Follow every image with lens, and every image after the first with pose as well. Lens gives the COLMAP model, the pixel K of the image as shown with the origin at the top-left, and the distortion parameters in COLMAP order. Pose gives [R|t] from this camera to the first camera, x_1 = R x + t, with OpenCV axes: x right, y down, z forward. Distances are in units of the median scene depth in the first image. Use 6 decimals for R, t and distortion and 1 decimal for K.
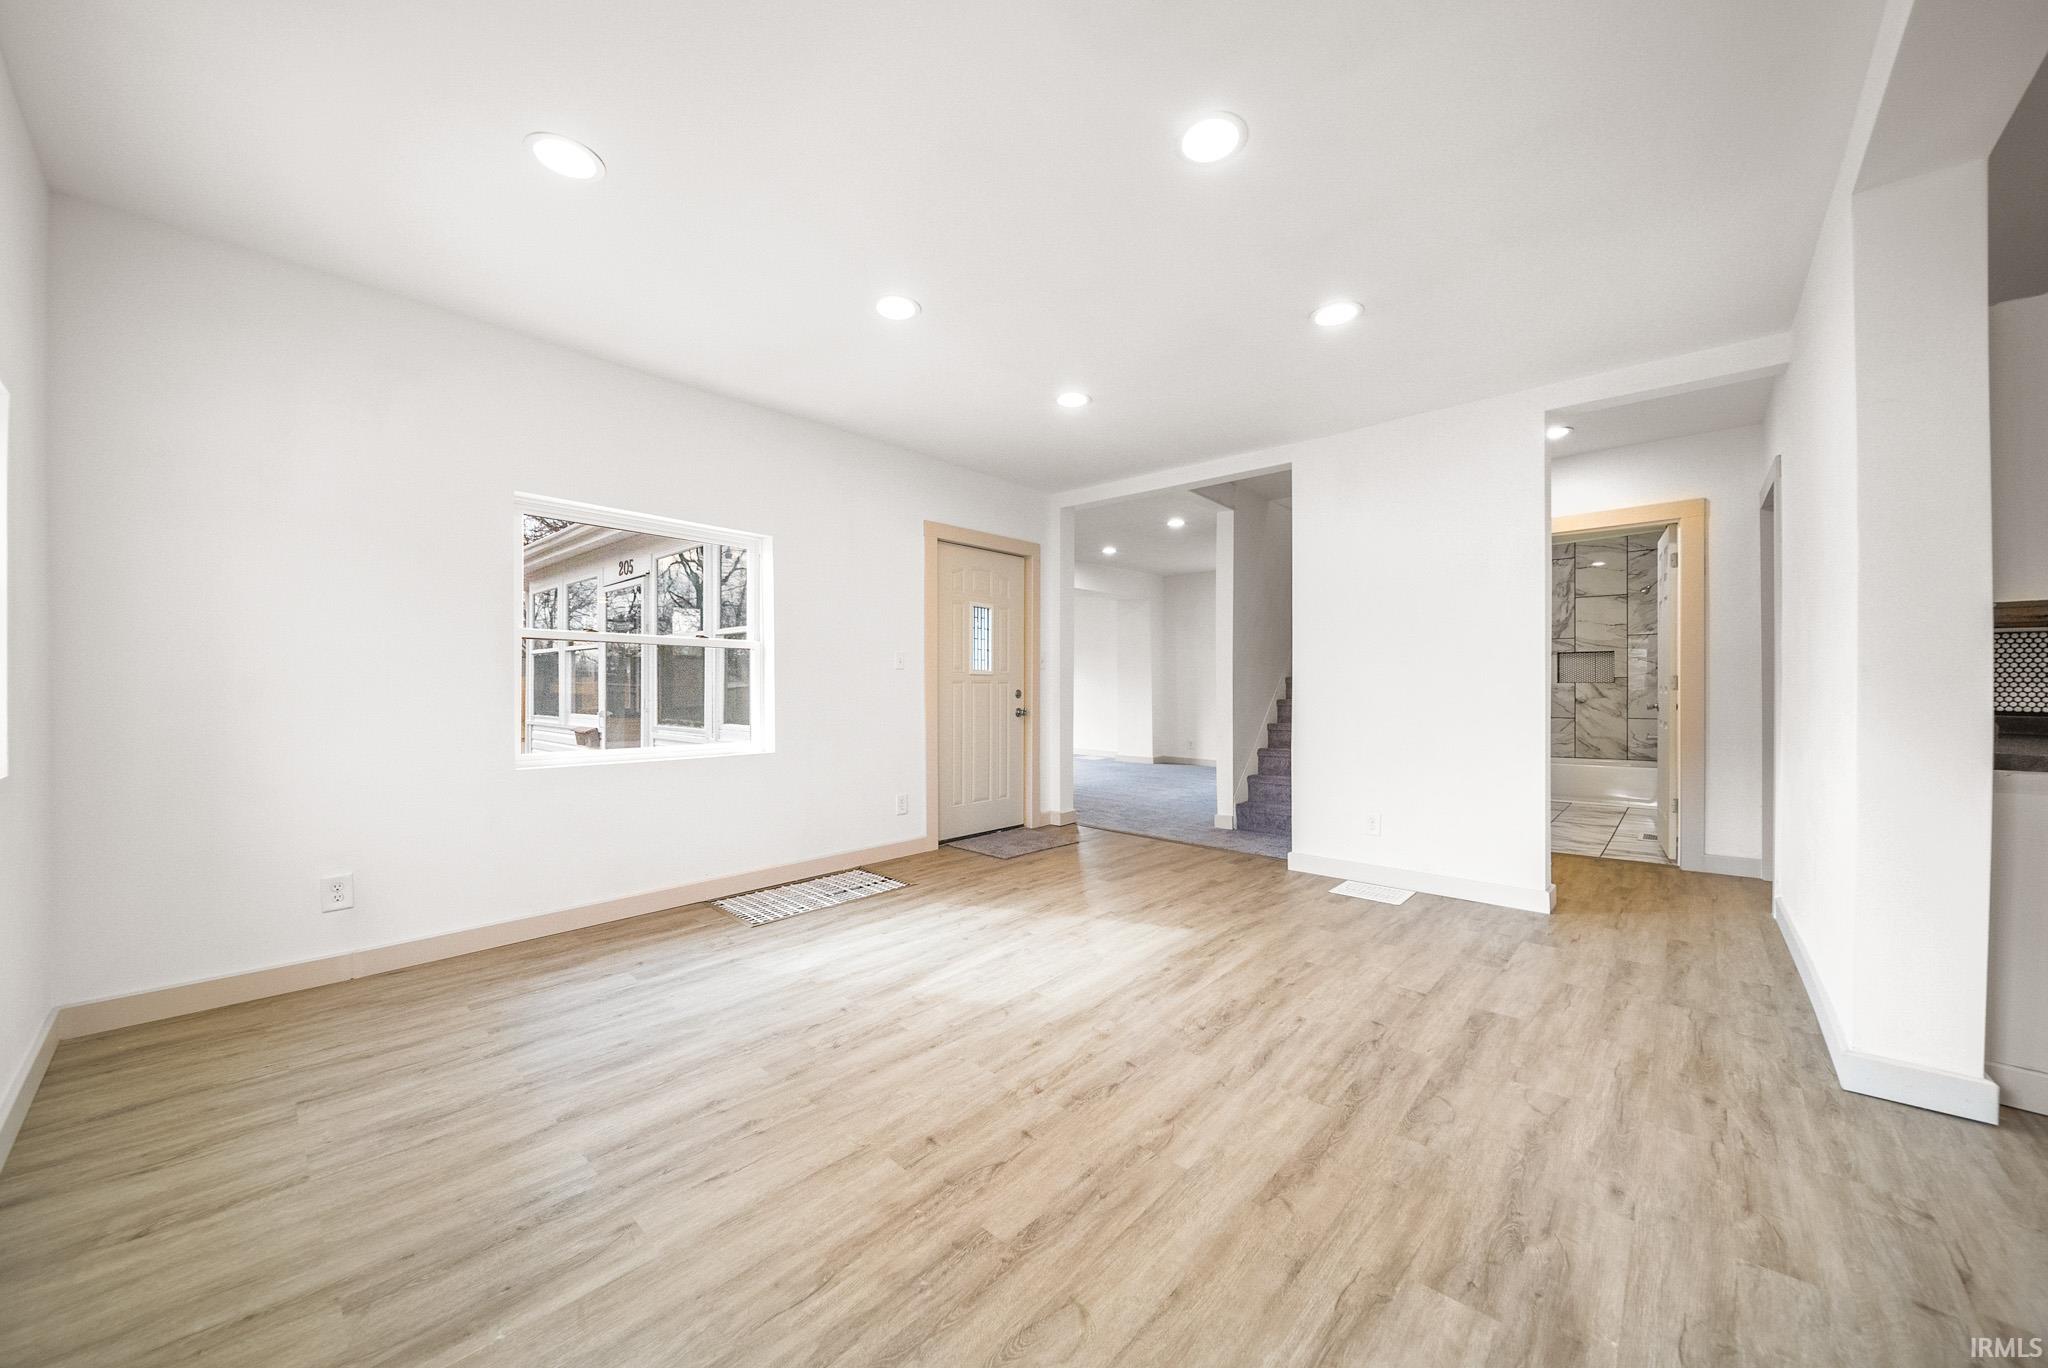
lens RADIAL K [[726.0, 0, 1033.8], [0, 726.0, 696.1], [0, 0, 1]] dist [0.001406, 0.000072]
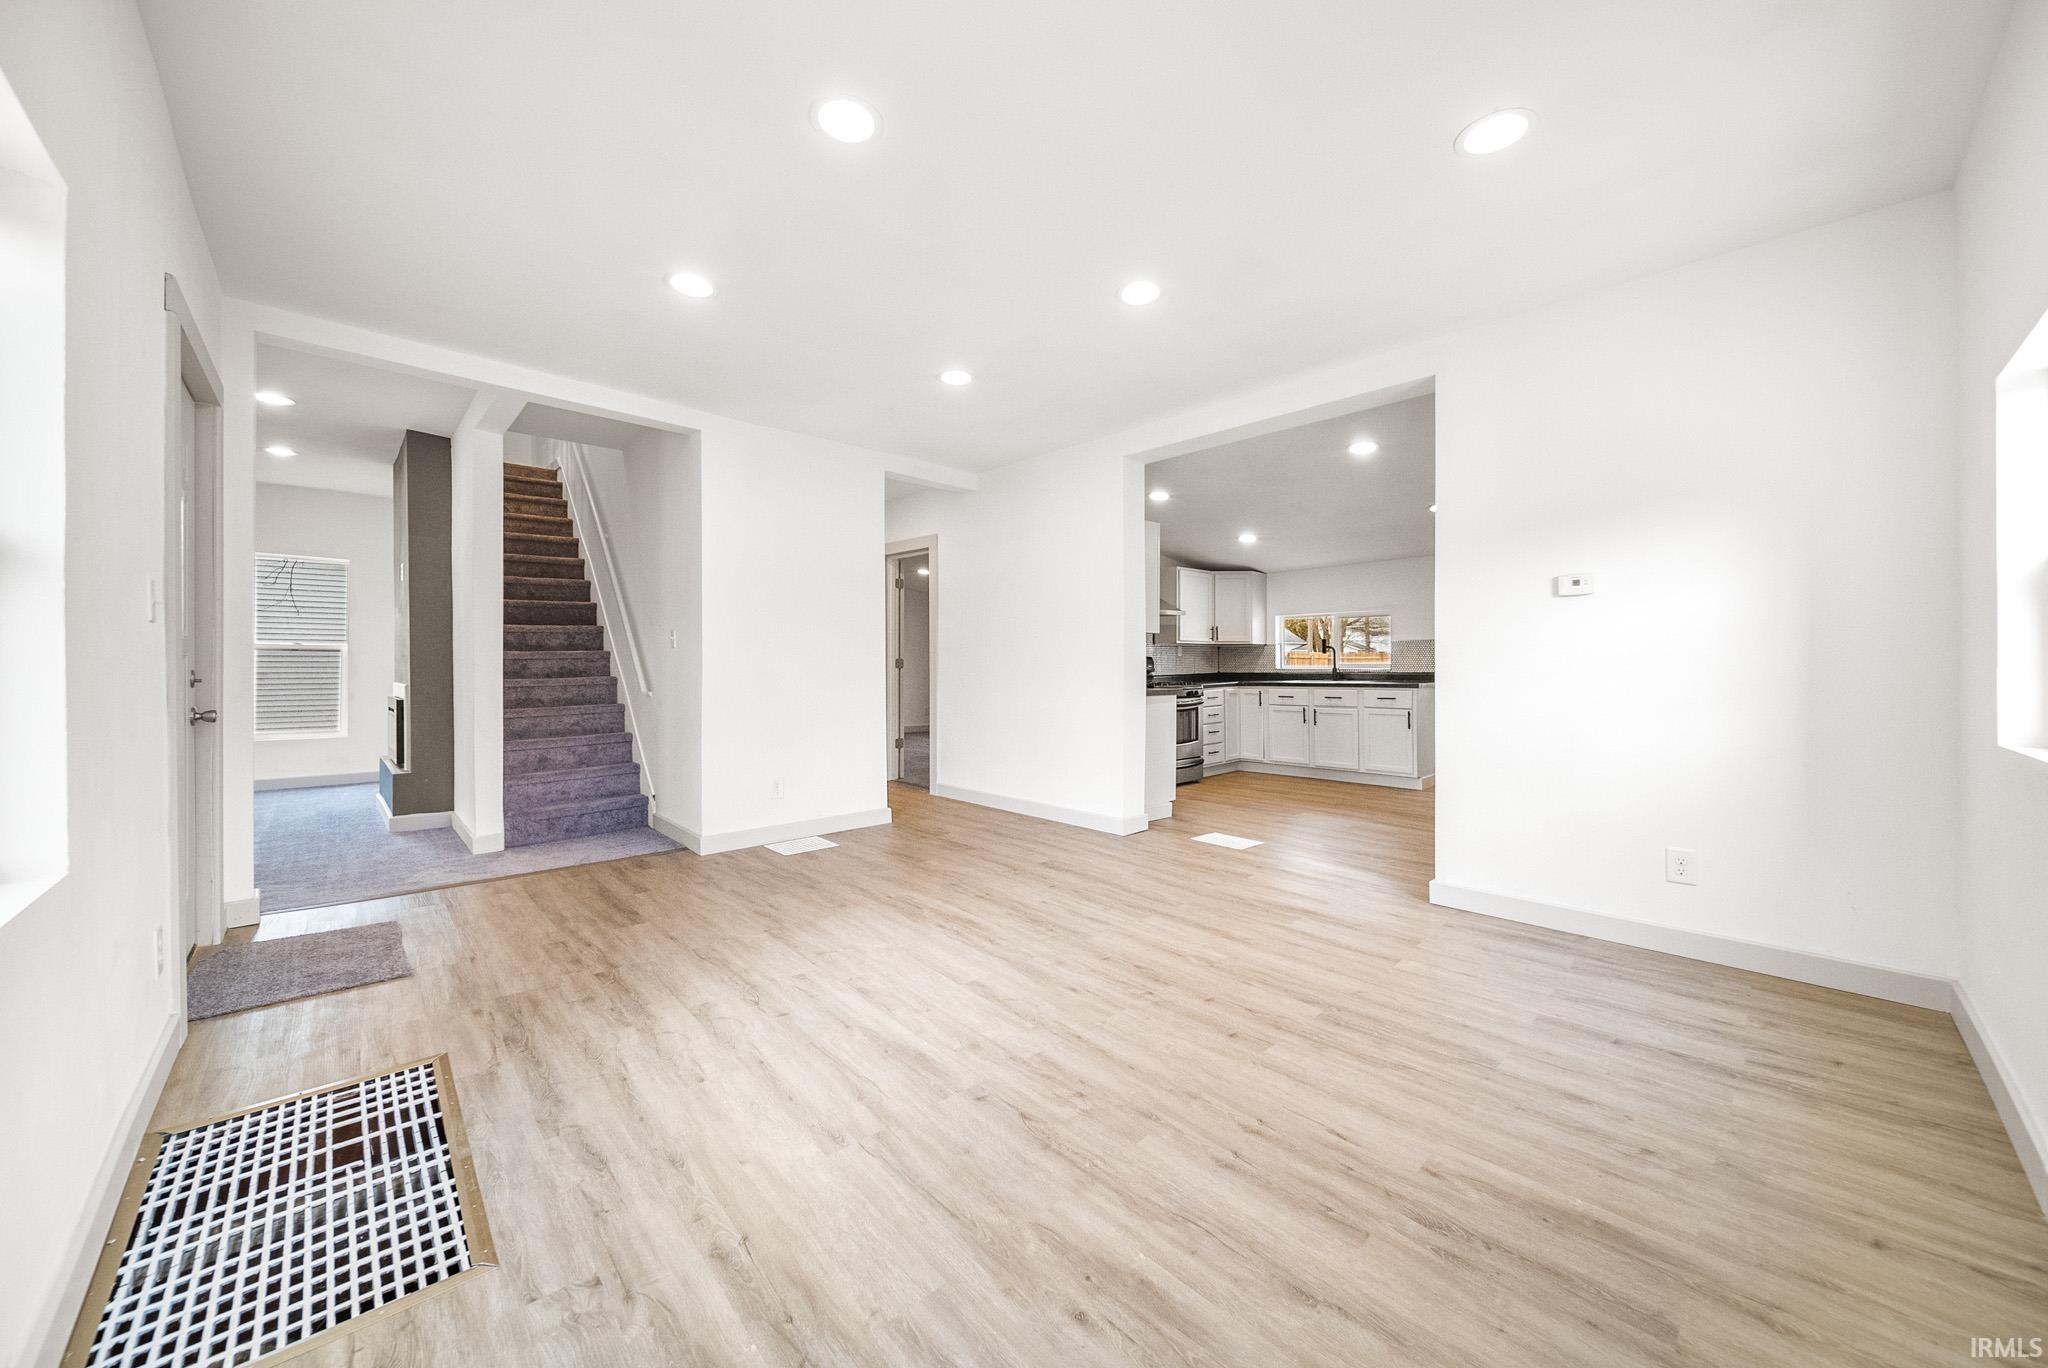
lens RADIAL K [[728.4, 0, 1017.1], [0, 728.4, 664.7], [0, 0, 1]] dist [0.000812, 0.000037]
pose [[0.092912, 0.000777, 0.995674, -1.052035], [0.013192, 0.999911, -0.002011, -0.007650], [-0.995587, 0.013322, 0.092894, 0.937779]]
